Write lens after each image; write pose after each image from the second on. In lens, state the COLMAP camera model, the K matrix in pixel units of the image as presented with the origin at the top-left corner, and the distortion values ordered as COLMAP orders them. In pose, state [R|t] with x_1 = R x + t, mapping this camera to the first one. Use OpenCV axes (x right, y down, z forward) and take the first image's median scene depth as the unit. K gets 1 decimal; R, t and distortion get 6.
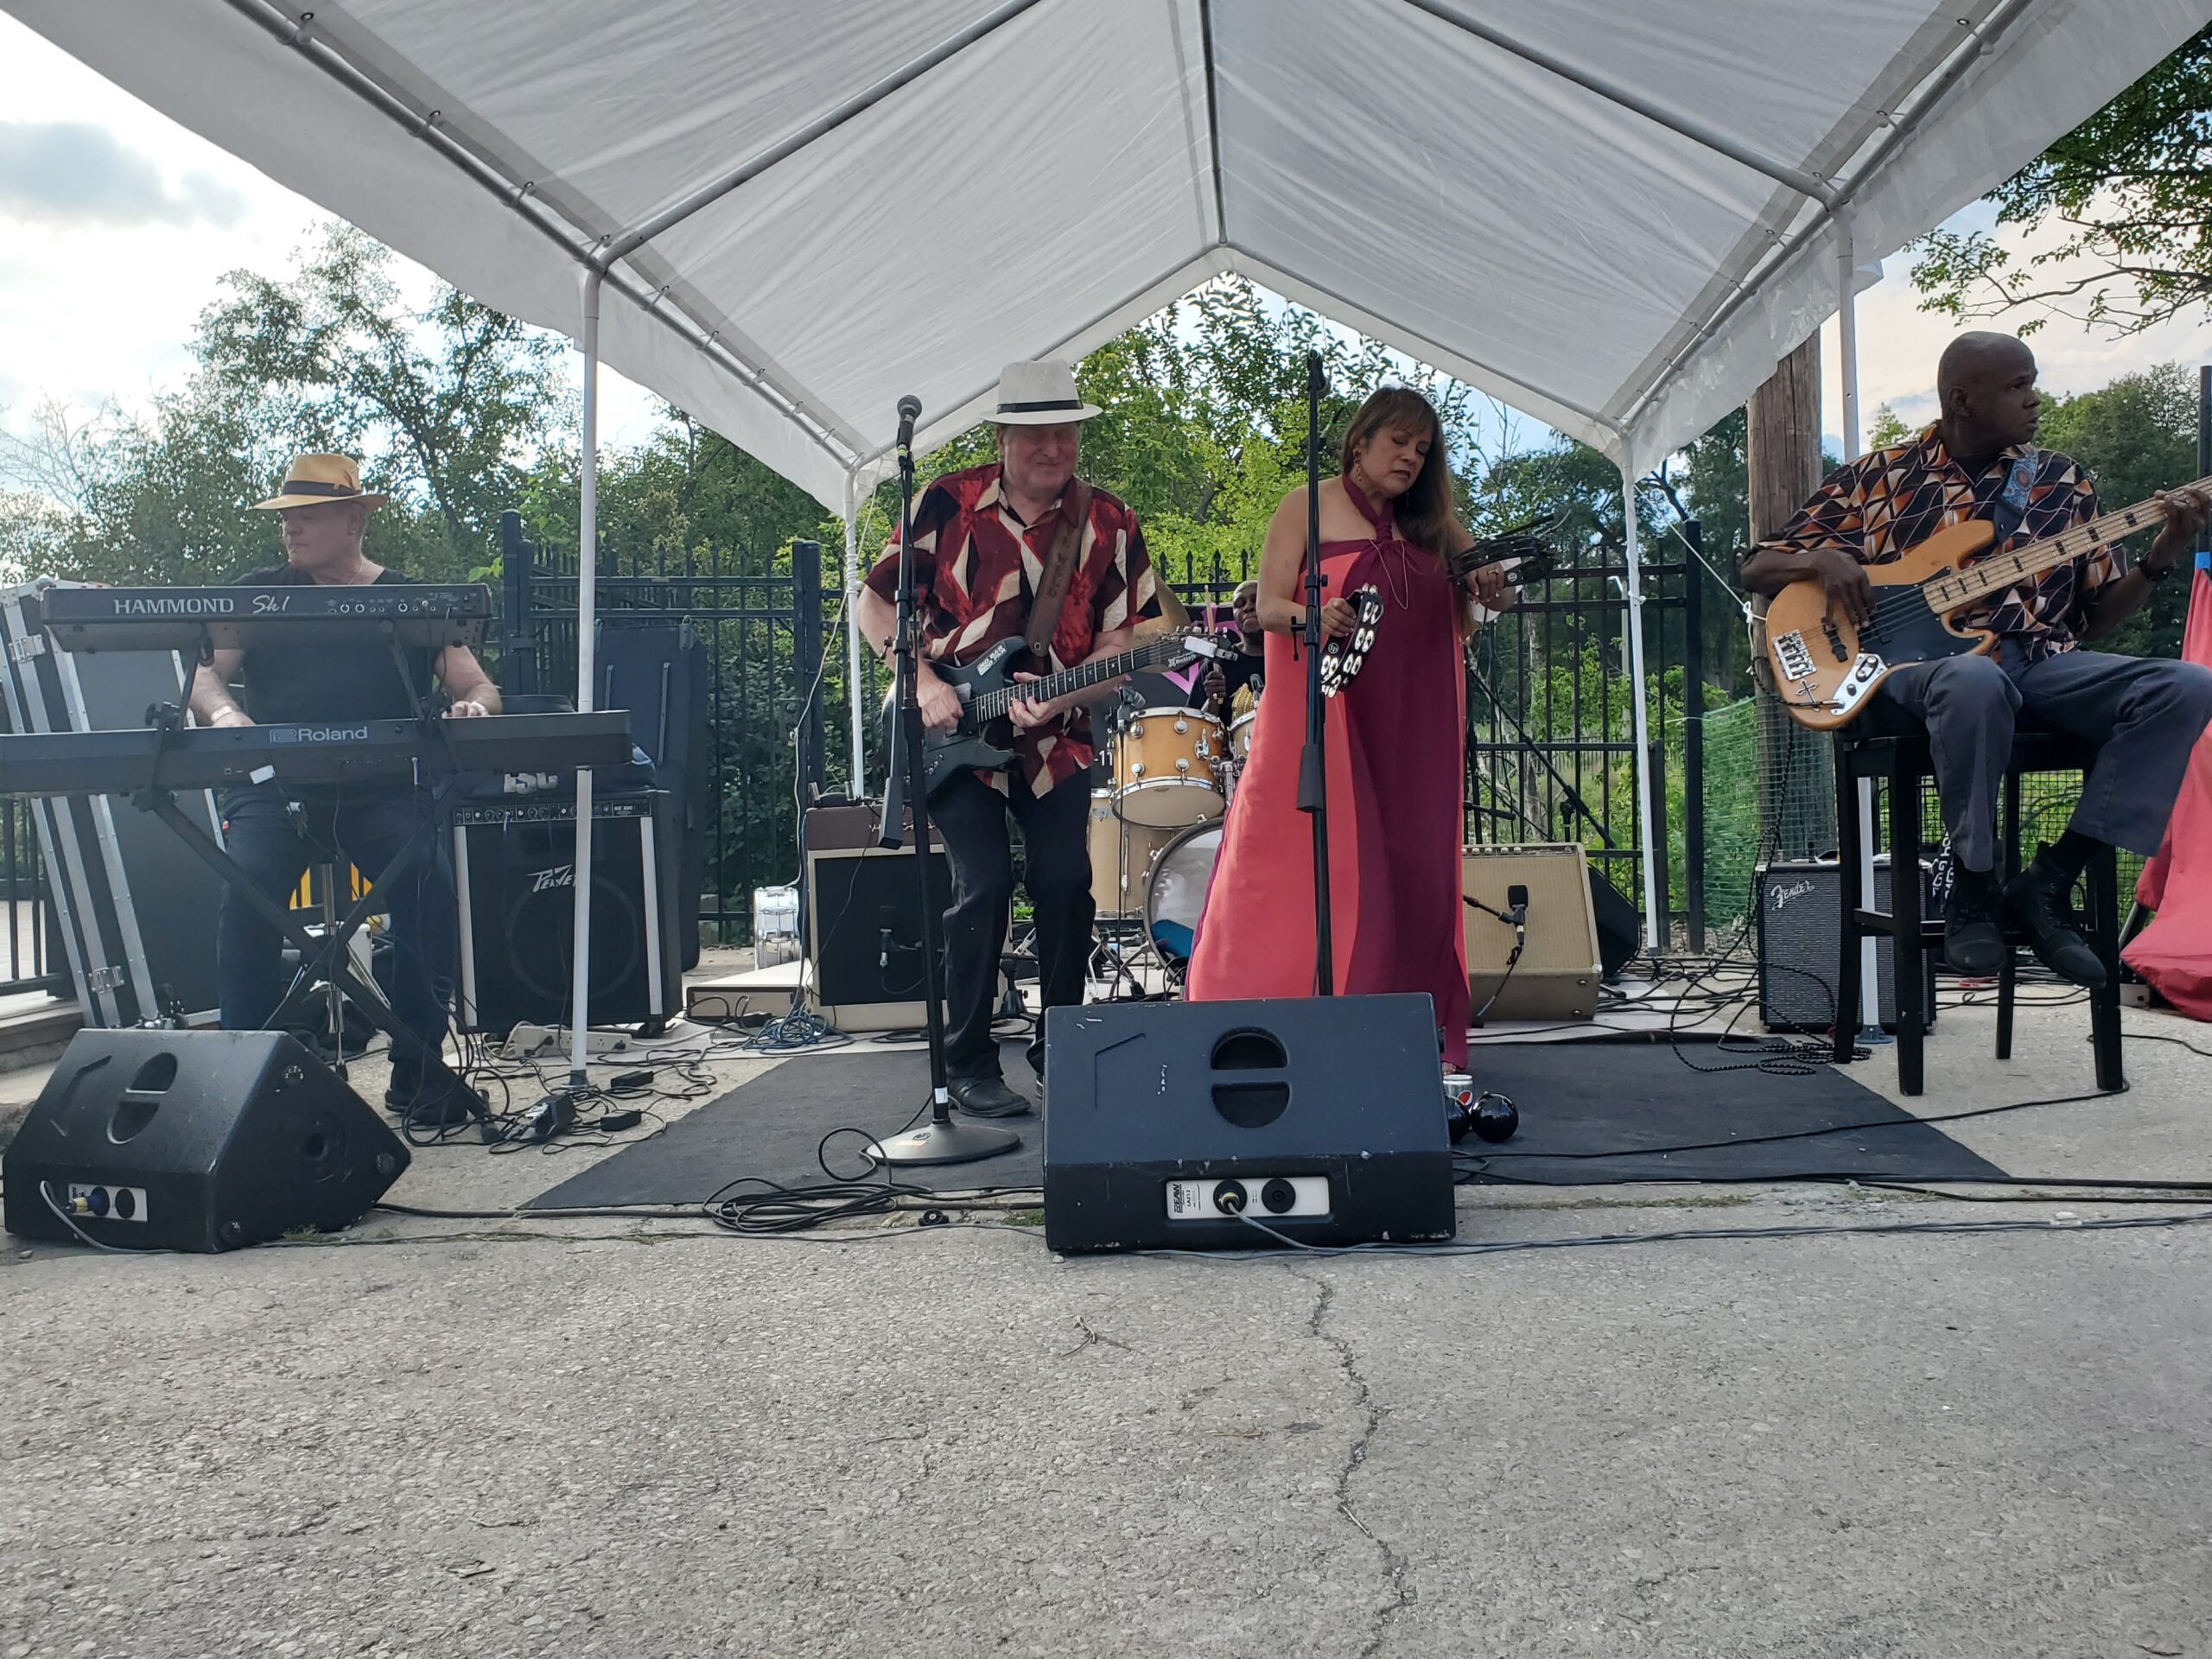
lens RADIAL K [[2082.3, 0, 1104.7], [0, 2082.3, 1023.0], [0, 0, 1]] dist [0.013268, -0.121857]
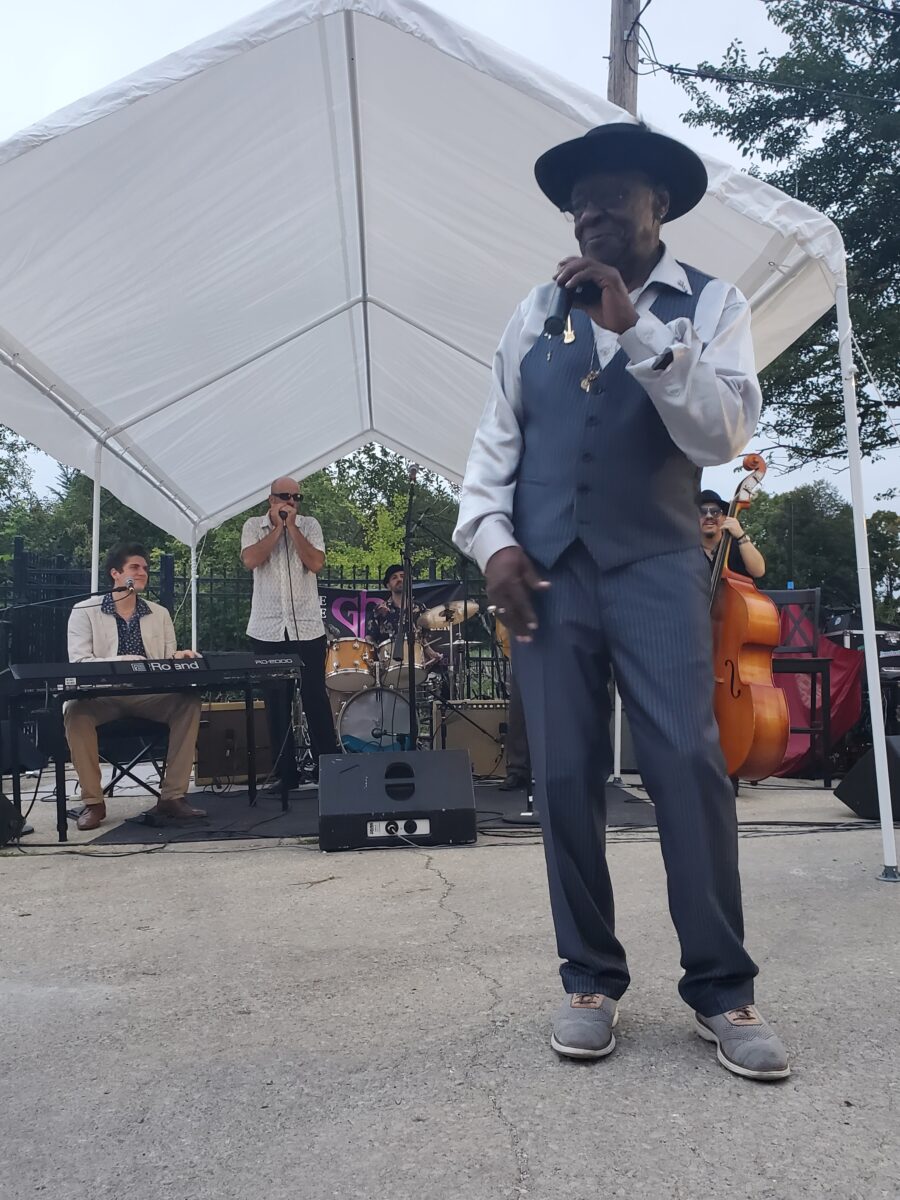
lens RADIAL K [[1109.3, 0, 444.5], [0, 1109.3, 606.8], [0, 0, 1]] dist [0.127501, -0.174324]
pose [[0.990767, 0.021520, 0.133860, -0.030063], [0.002389, 0.984399, -0.175936, 0.026147], [-0.135558, 0.174632, 0.975258, -0.184534]]
